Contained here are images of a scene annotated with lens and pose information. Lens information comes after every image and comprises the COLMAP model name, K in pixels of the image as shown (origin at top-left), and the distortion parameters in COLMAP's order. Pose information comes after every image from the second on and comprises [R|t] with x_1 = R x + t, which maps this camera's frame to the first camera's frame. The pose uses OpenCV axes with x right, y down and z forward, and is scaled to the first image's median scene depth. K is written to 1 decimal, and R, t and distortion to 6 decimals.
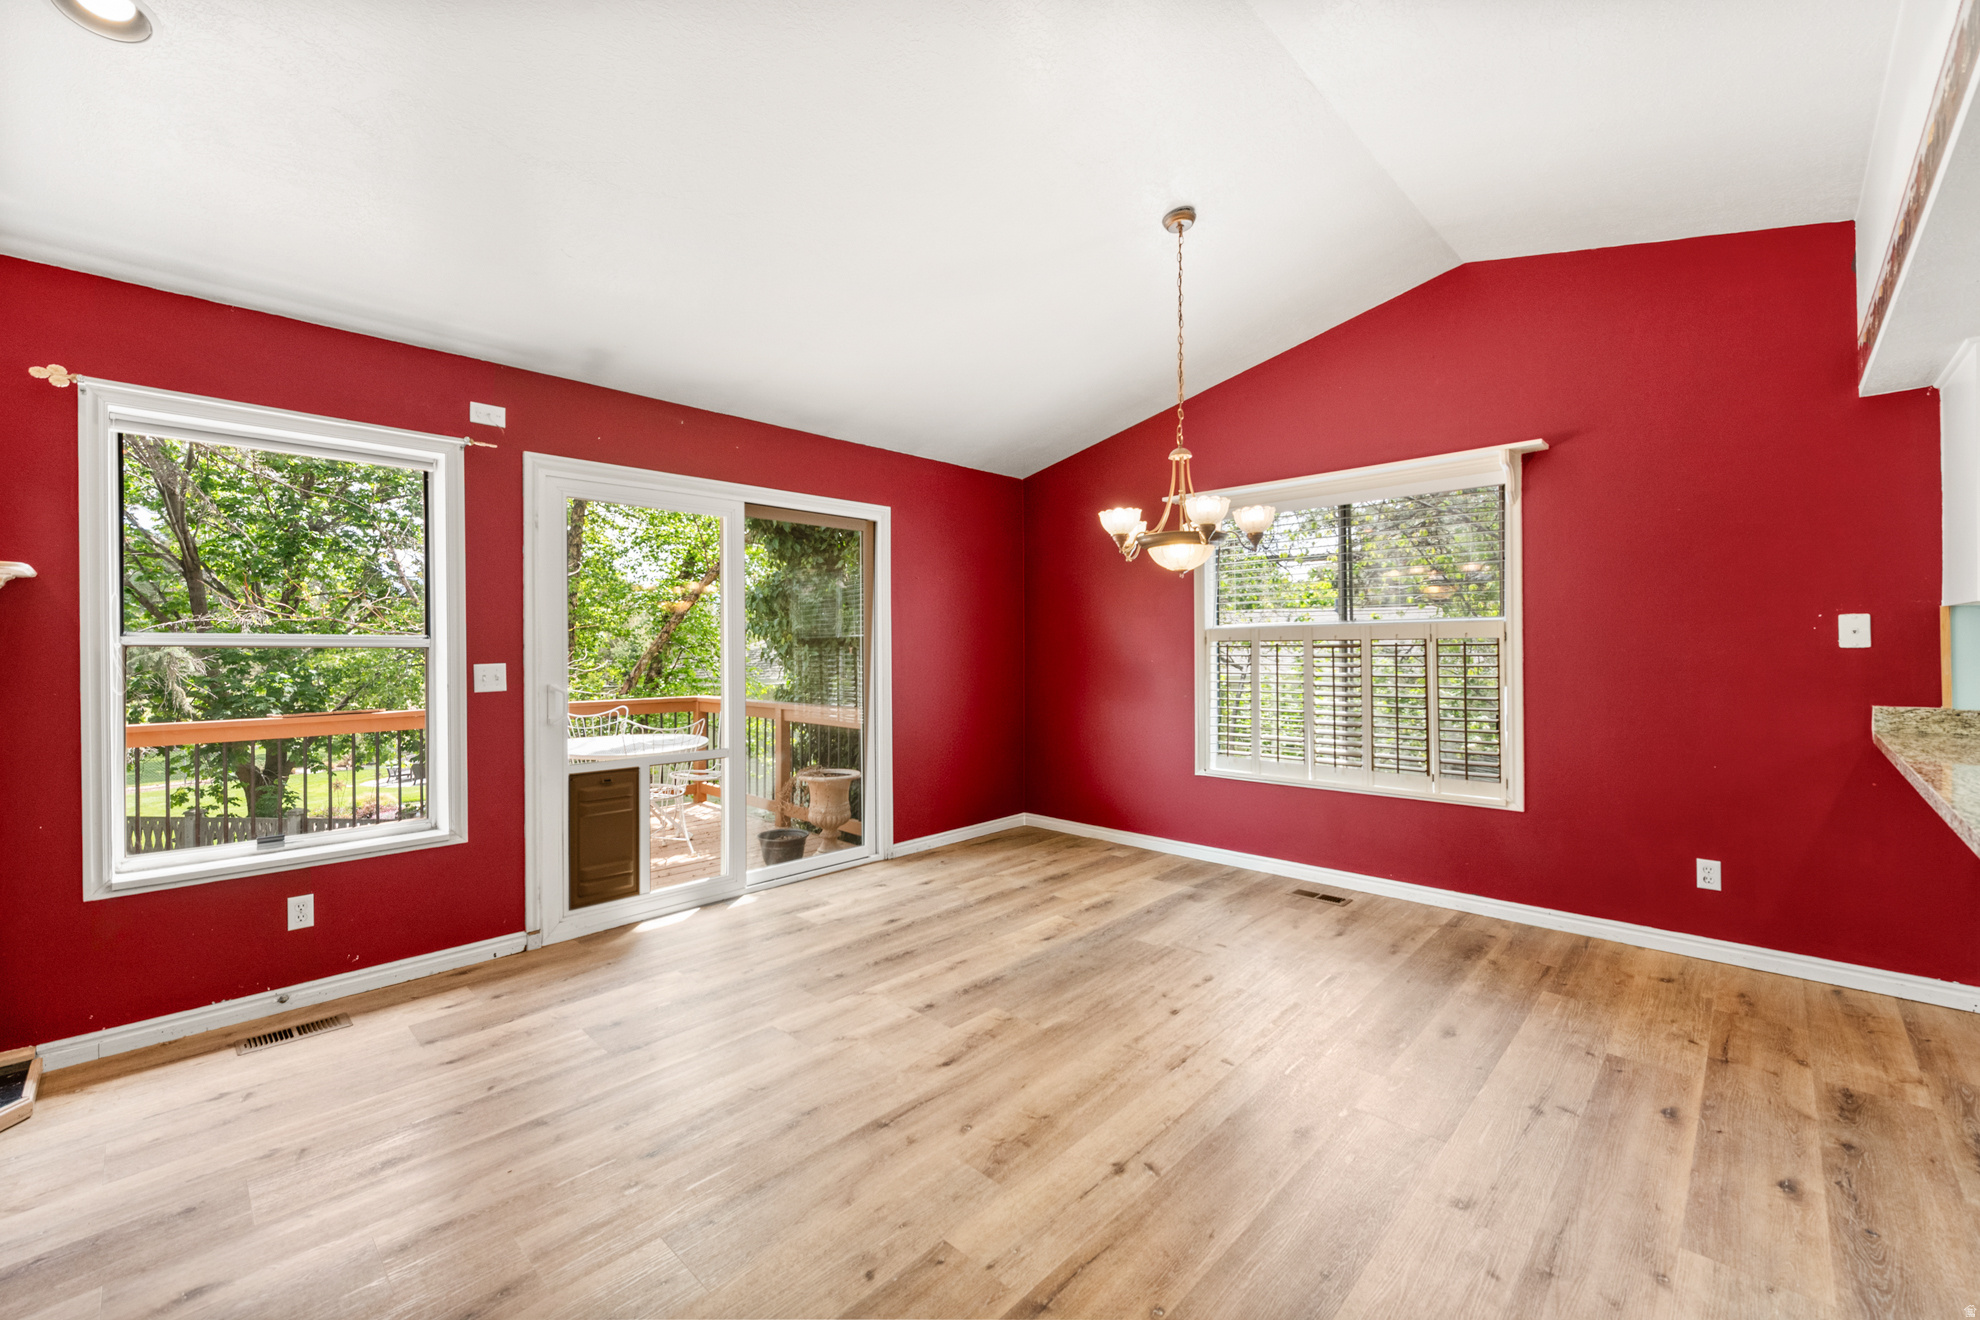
lens RADIAL K [[805.9, 0, 1004.6], [0, 805.9, 645.8], [0, 0, 1]] dist [0.001747, -0.000317]
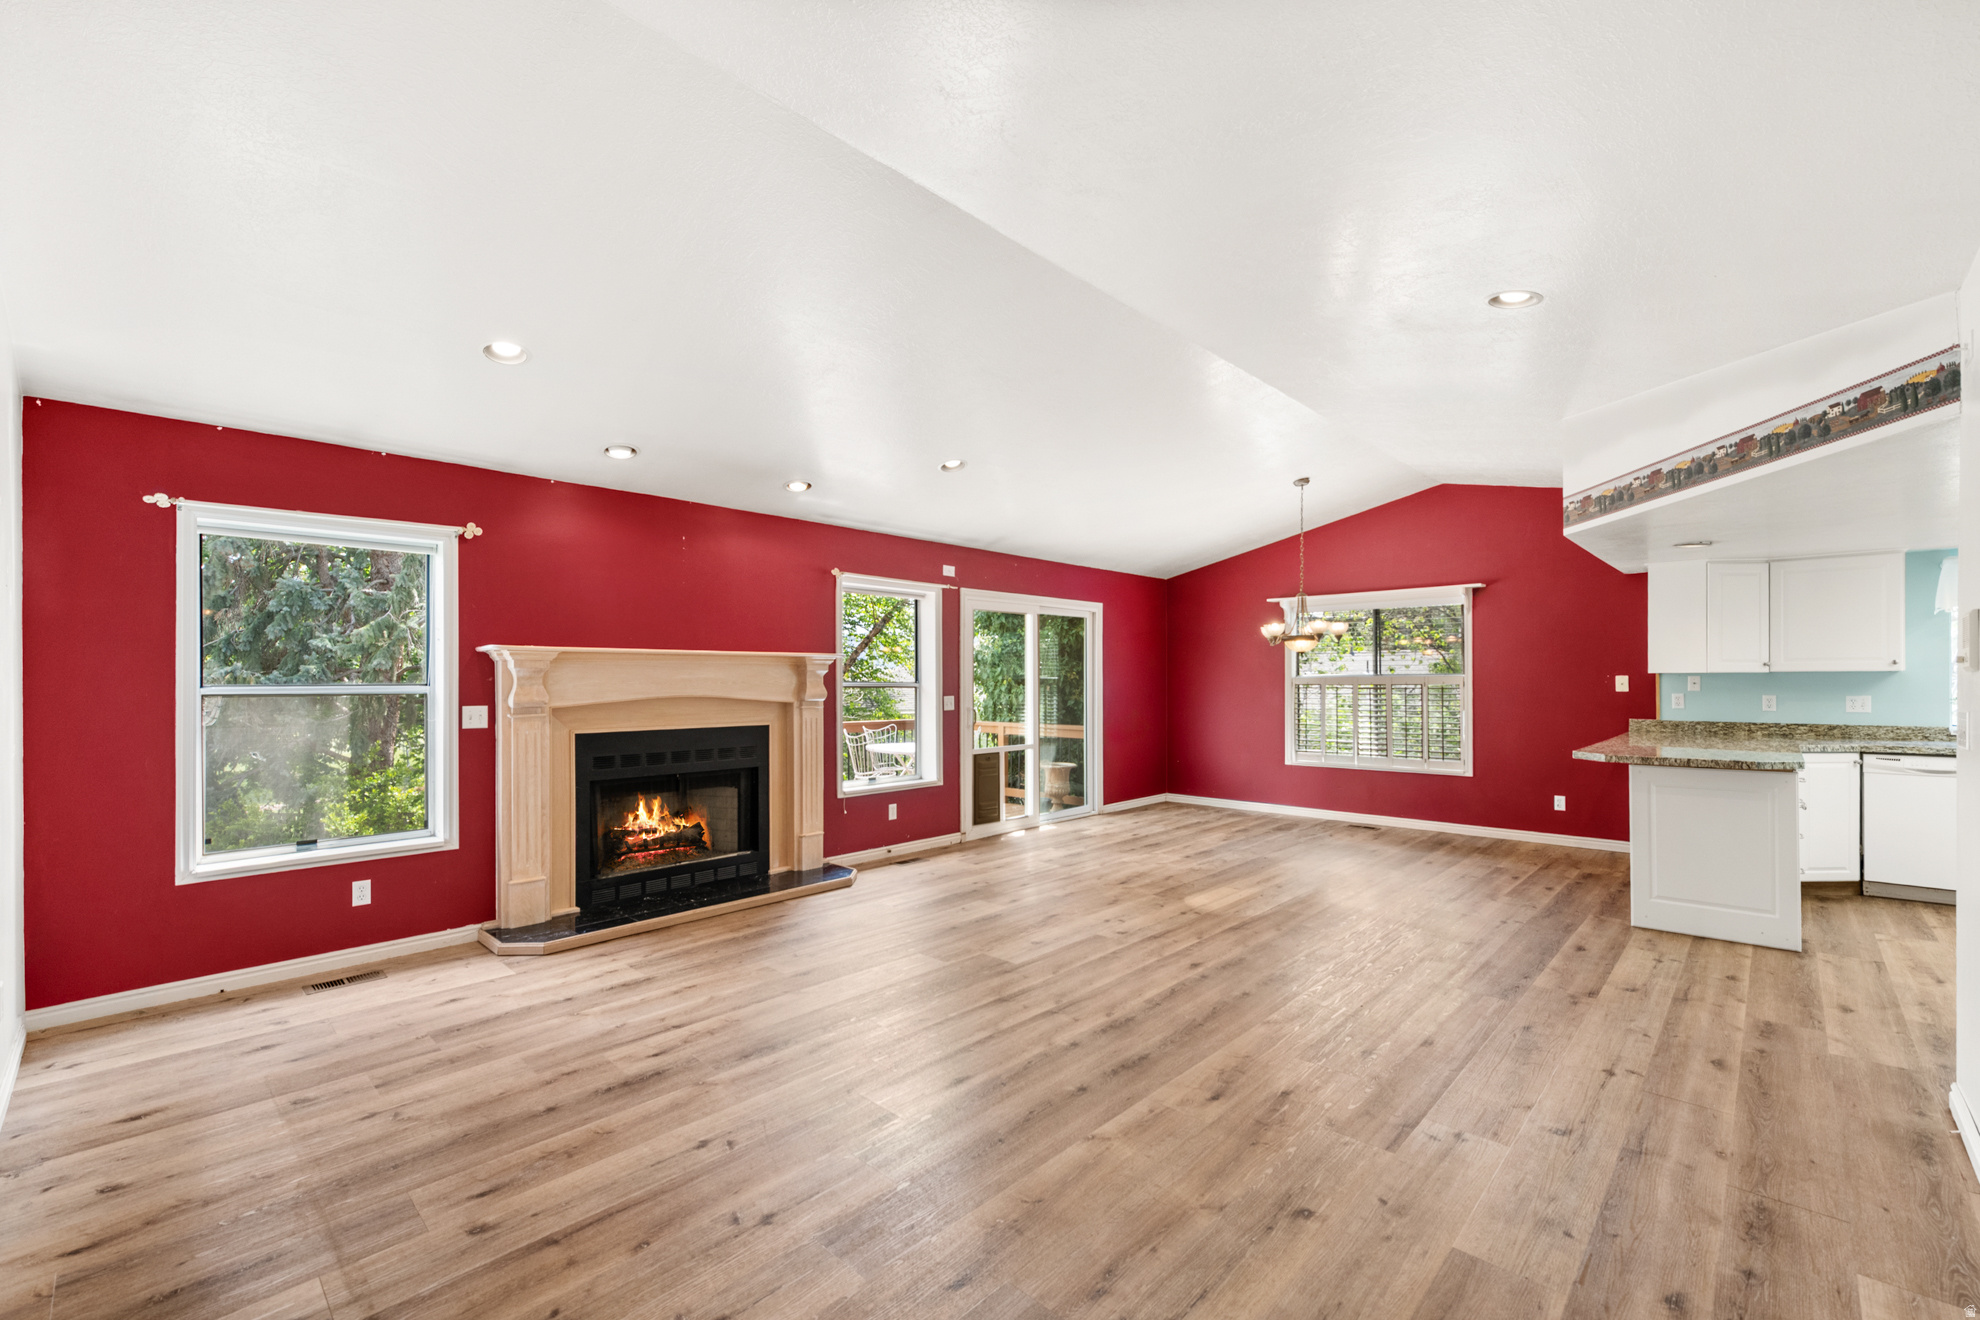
lens RADIAL K [[805.9, 0, 1012.7], [0, 805.9, 684.8], [0, 0, 1]] dist [0.001747, -0.000317]
pose [[0.999991, 0.004271, -0.000321, -0.474646], [-0.004269, 0.999971, 0.006286, -0.018859], [0.000348, -0.006285, 0.999980, -0.972371]]
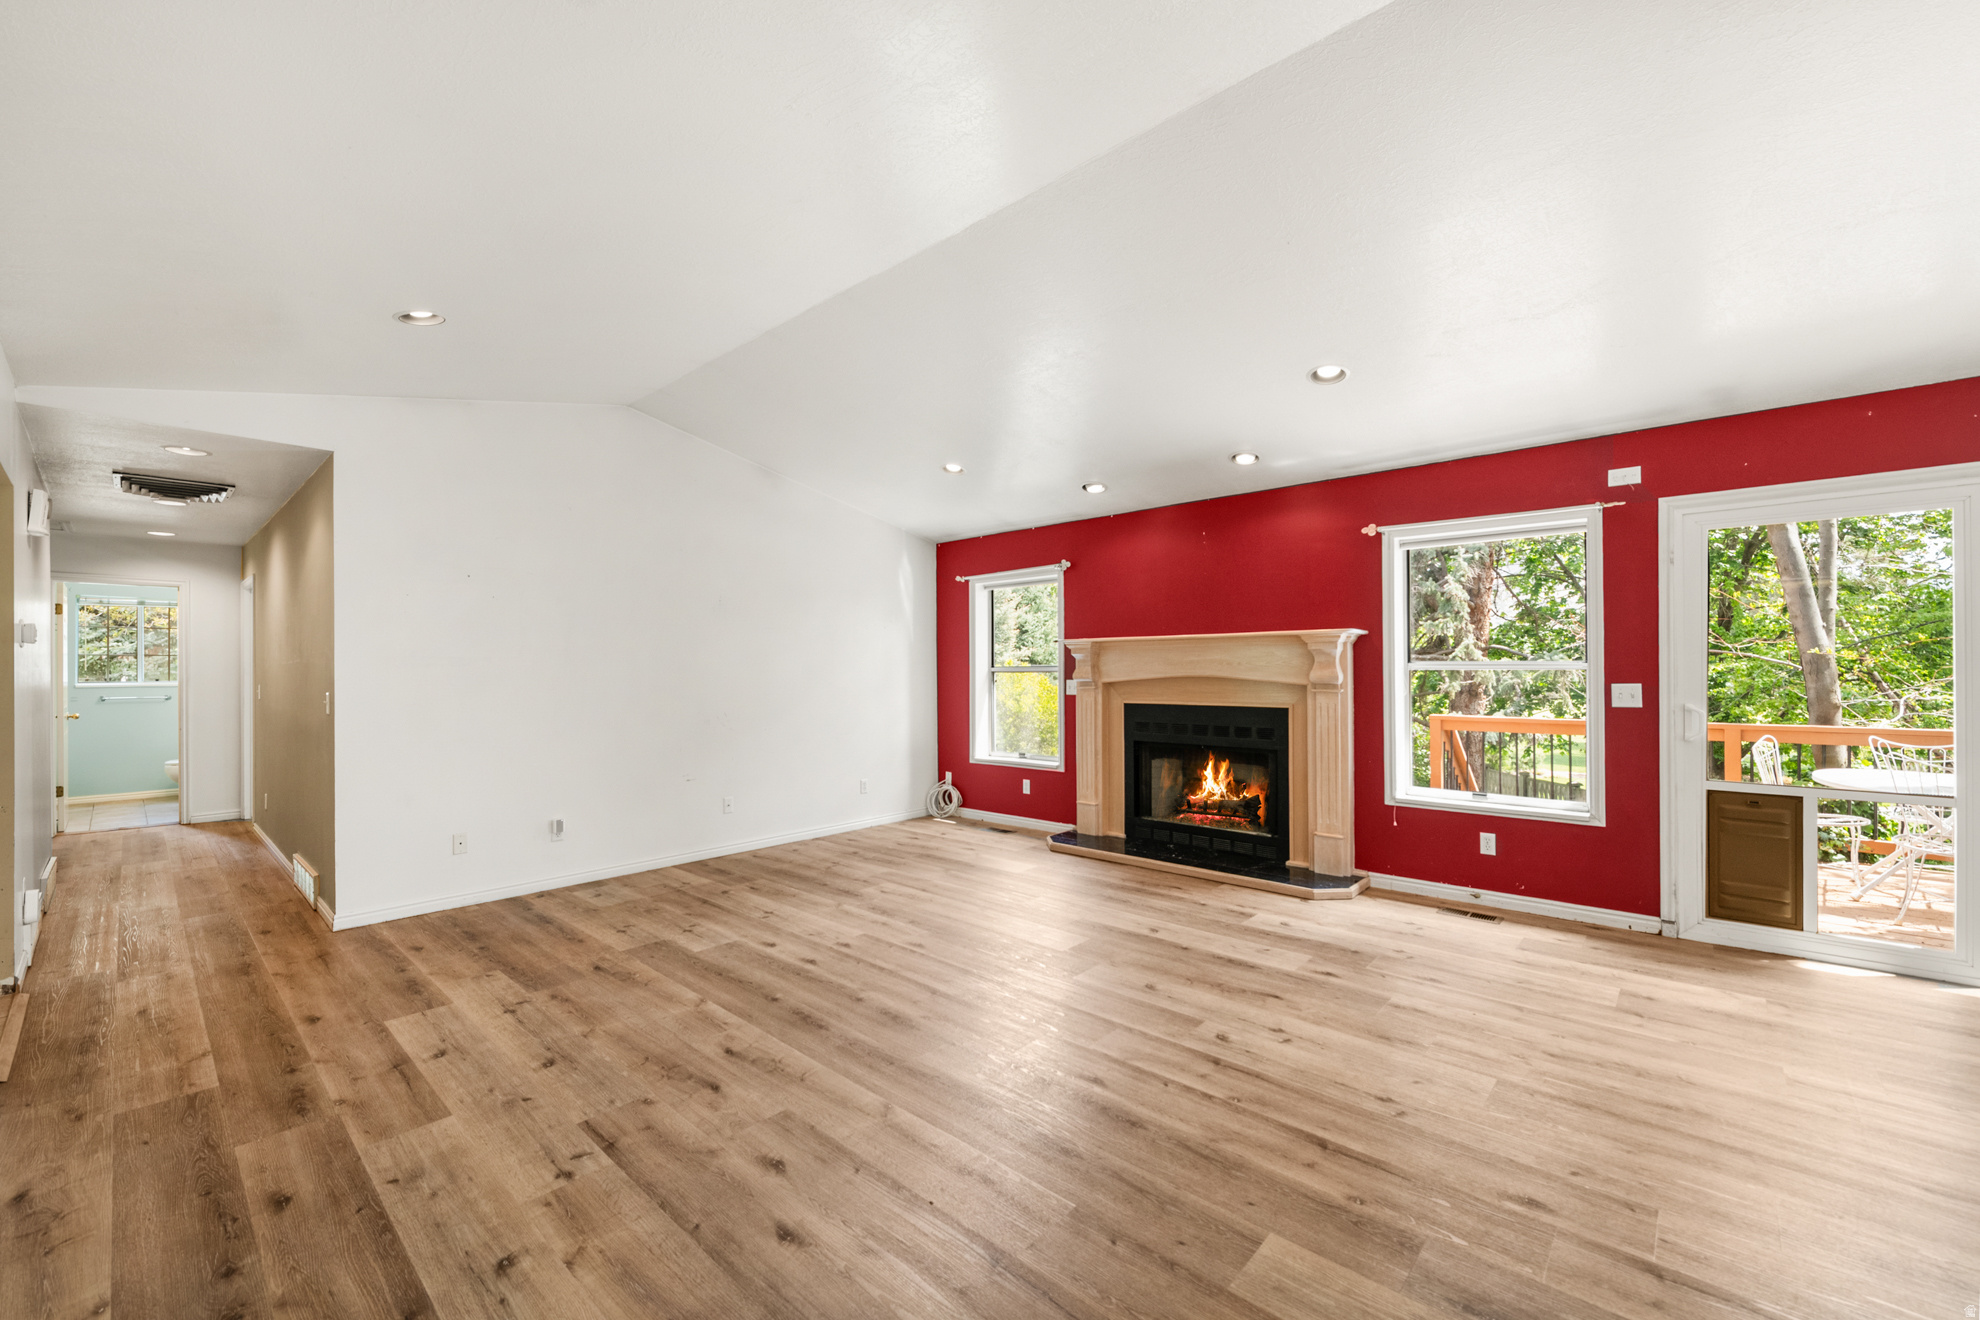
lens RADIAL K [[787.3, 0, 986.2], [0, 787.3, 670.4], [0, 0, 1]] dist [0.004212, -0.000389]
pose [[0.022429, 0.012844, -0.999666, 0.510099], [0.010464, 0.999860, 0.013081, -0.023074], [0.999694, -0.010754, 0.022292, 0.020166]]
